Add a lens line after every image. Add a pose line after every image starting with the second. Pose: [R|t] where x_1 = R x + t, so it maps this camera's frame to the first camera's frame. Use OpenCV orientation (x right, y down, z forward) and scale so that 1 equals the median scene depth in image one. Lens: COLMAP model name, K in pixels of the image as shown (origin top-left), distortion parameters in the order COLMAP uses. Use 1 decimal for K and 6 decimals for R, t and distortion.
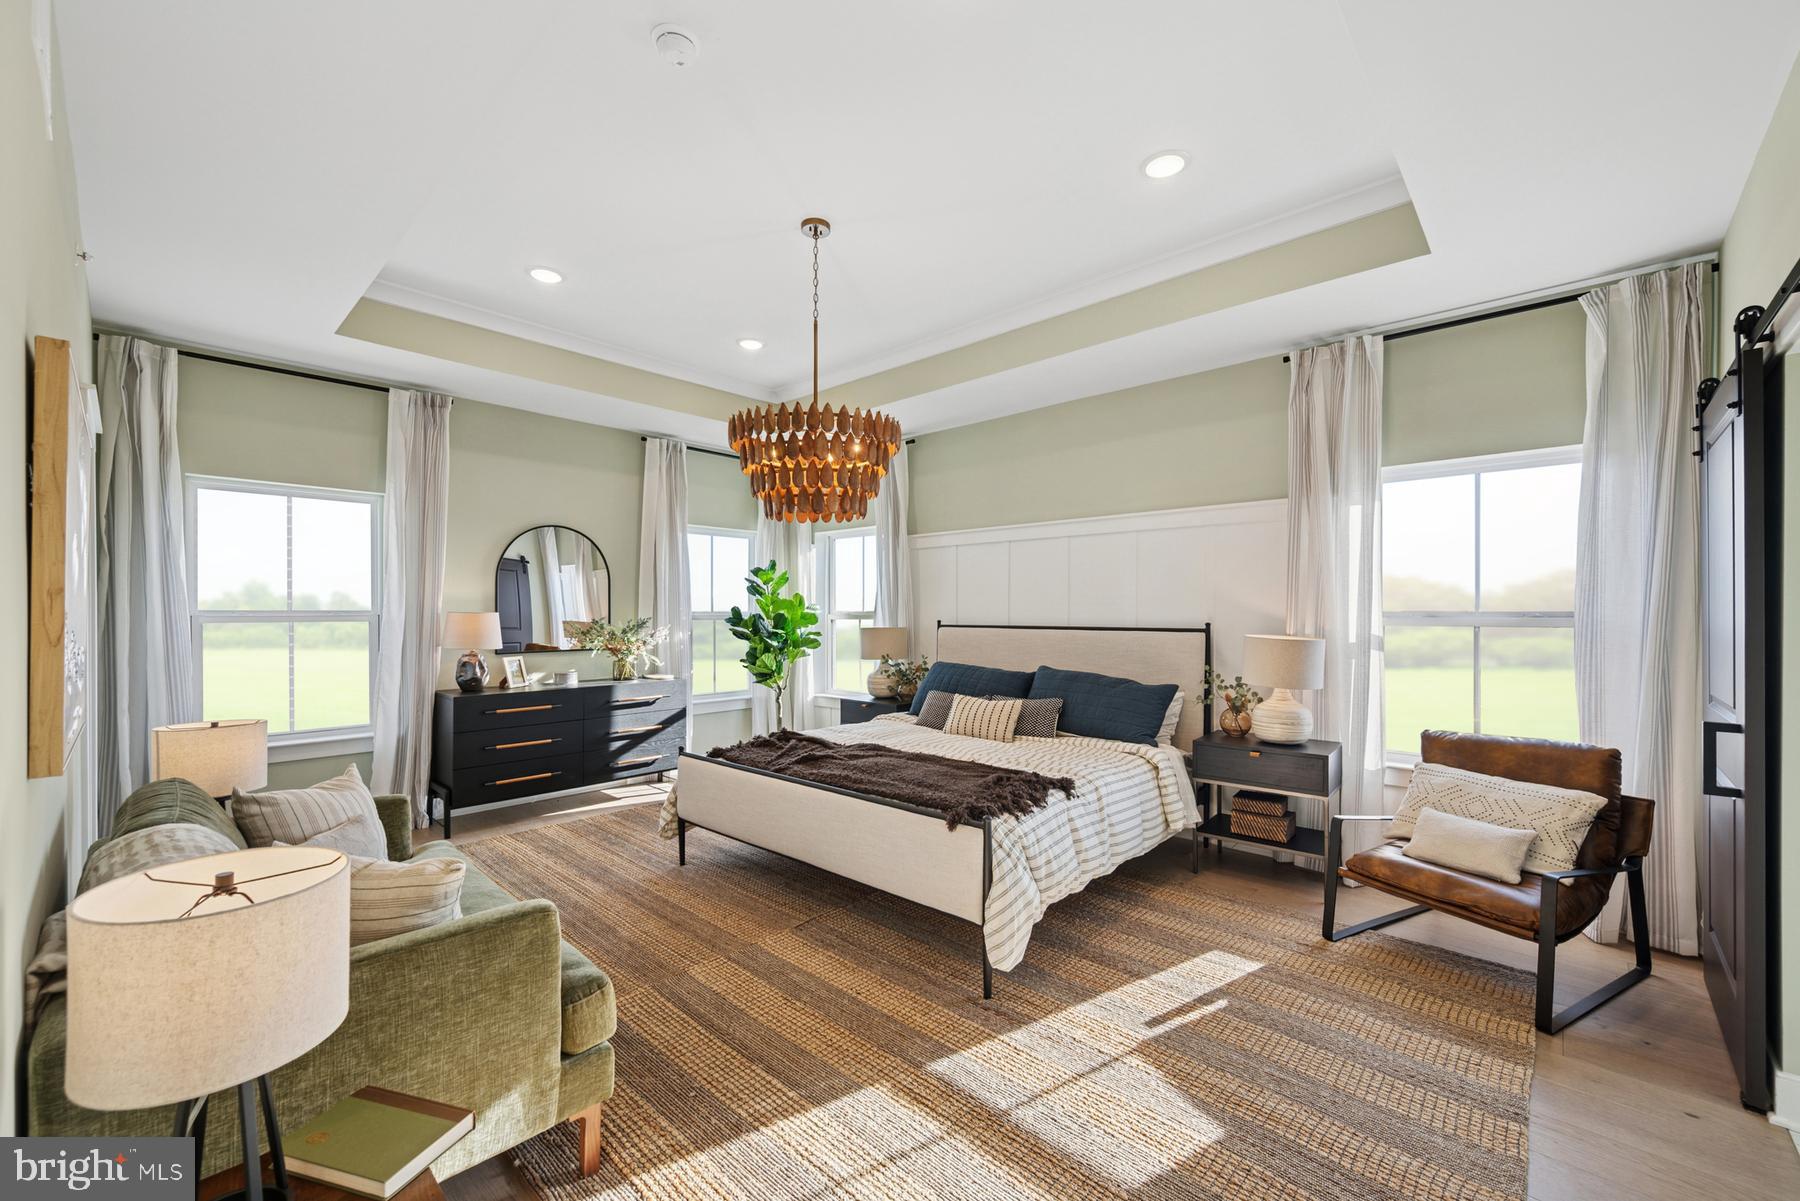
lens RADIAL K [[713.6, 0, 896.6], [0, 713.6, 607.6], [0, 0, 1]] dist [-0.000890, -0.000126]
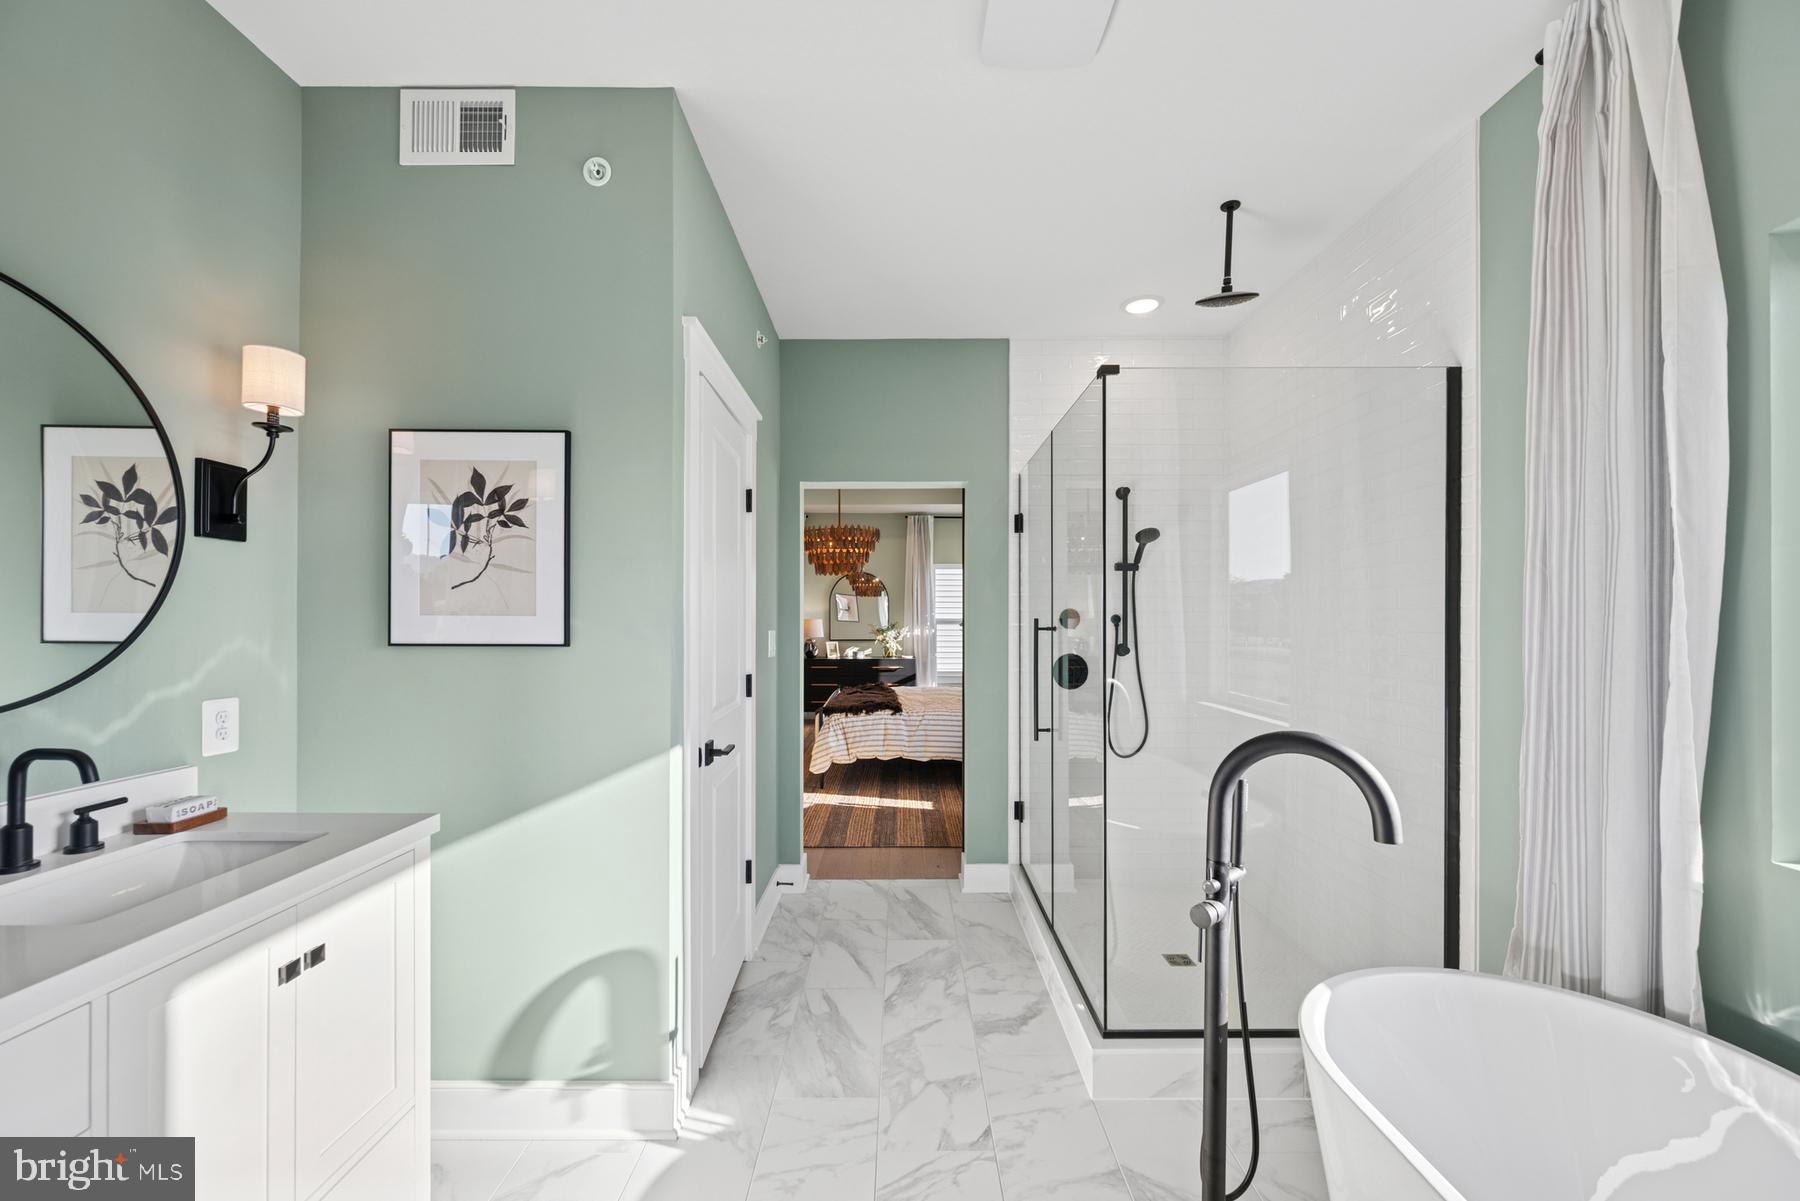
lens RADIAL K [[720.5, 0, 937.9], [0, 720.5, 607.8], [0, 0, 1]] dist [-0.000513, -0.000032]
pose [[0.711097, -0.008145, -0.703047, 1.120838], [0.002804, 0.999958, -0.008749, -0.005689], [0.703089, 0.004250, 0.711090, -0.211984]]
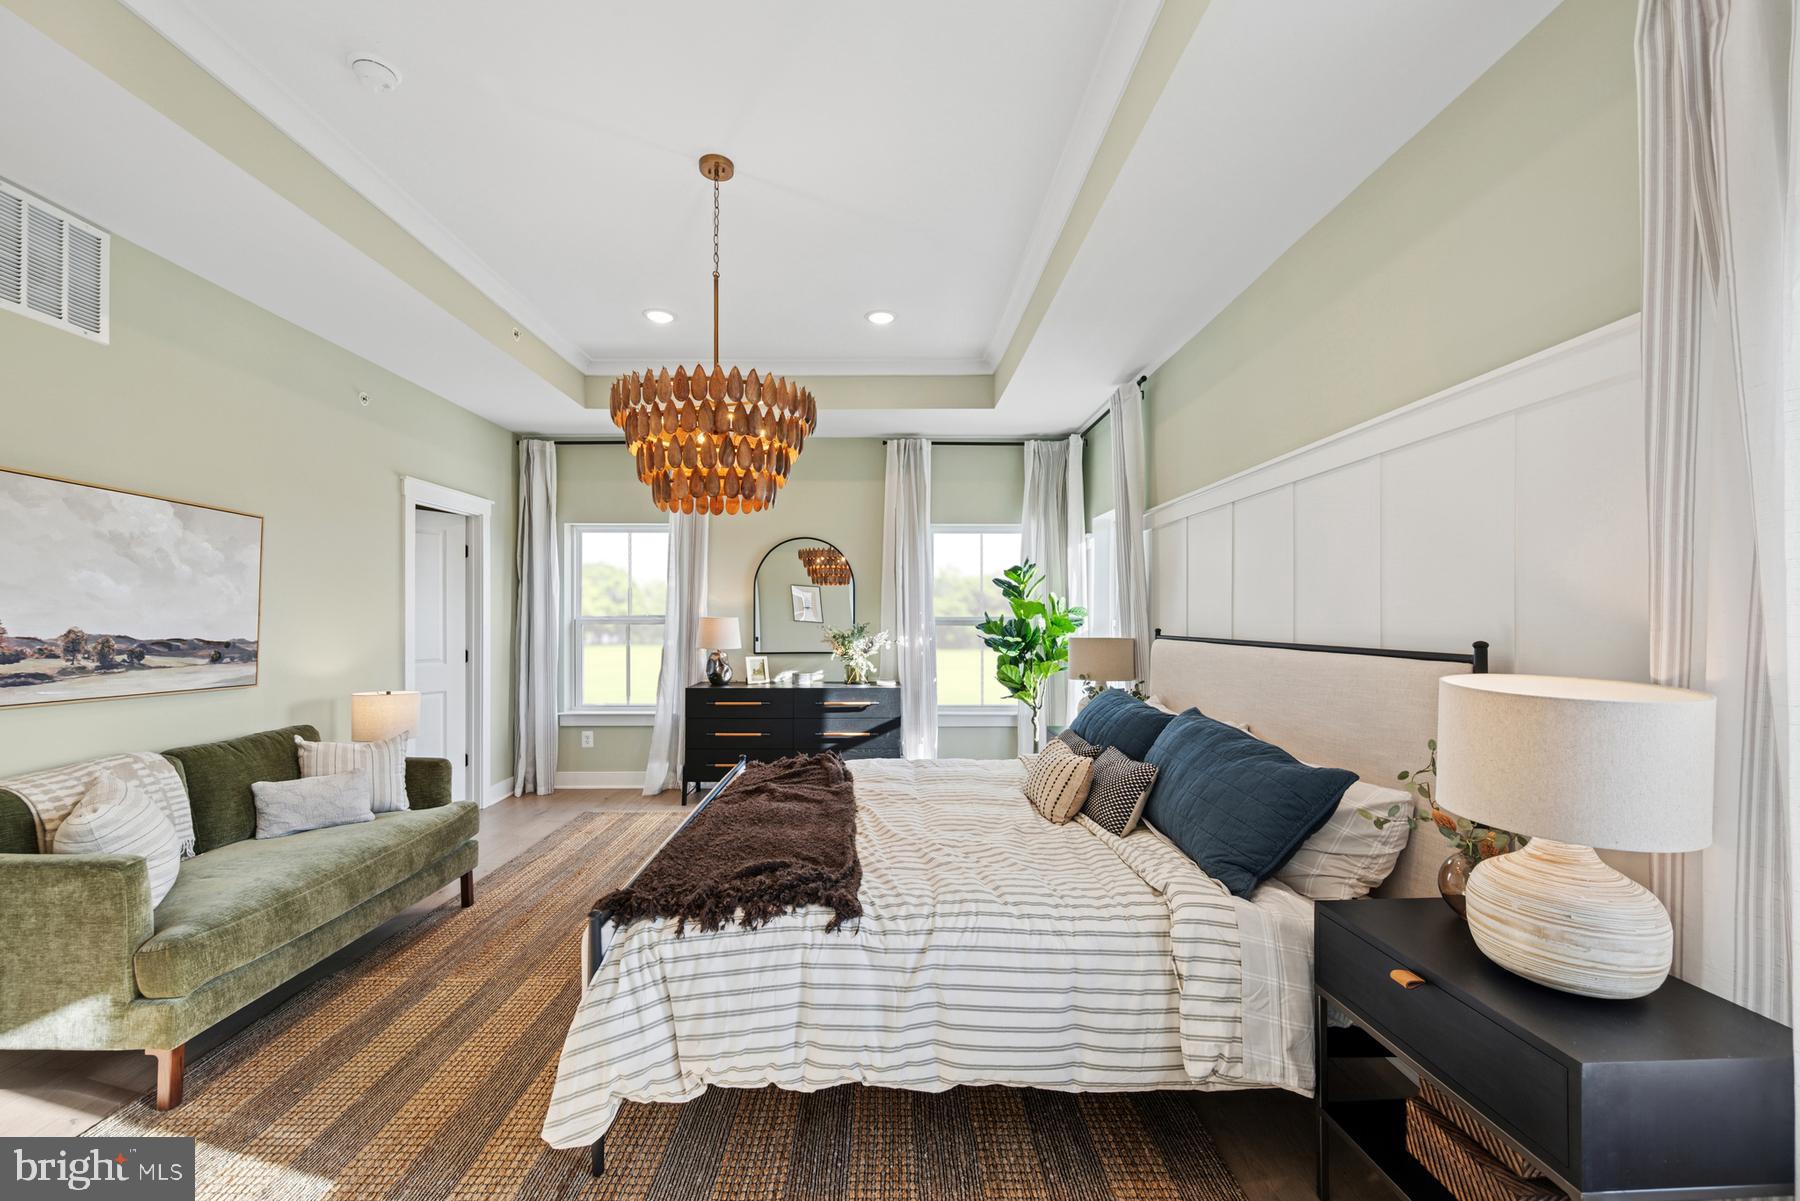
lens RADIAL K [[713.6, 0, 896.6], [0, 713.6, 607.6], [0, 0, 1]] dist [-0.000890, -0.000126]
pose [[0.686997, -0.008727, -0.726608, 0.464749], [0.004377, 0.999959, -0.007872, 0.001341], [0.726647, 0.002227, 0.687008, 0.407112]]
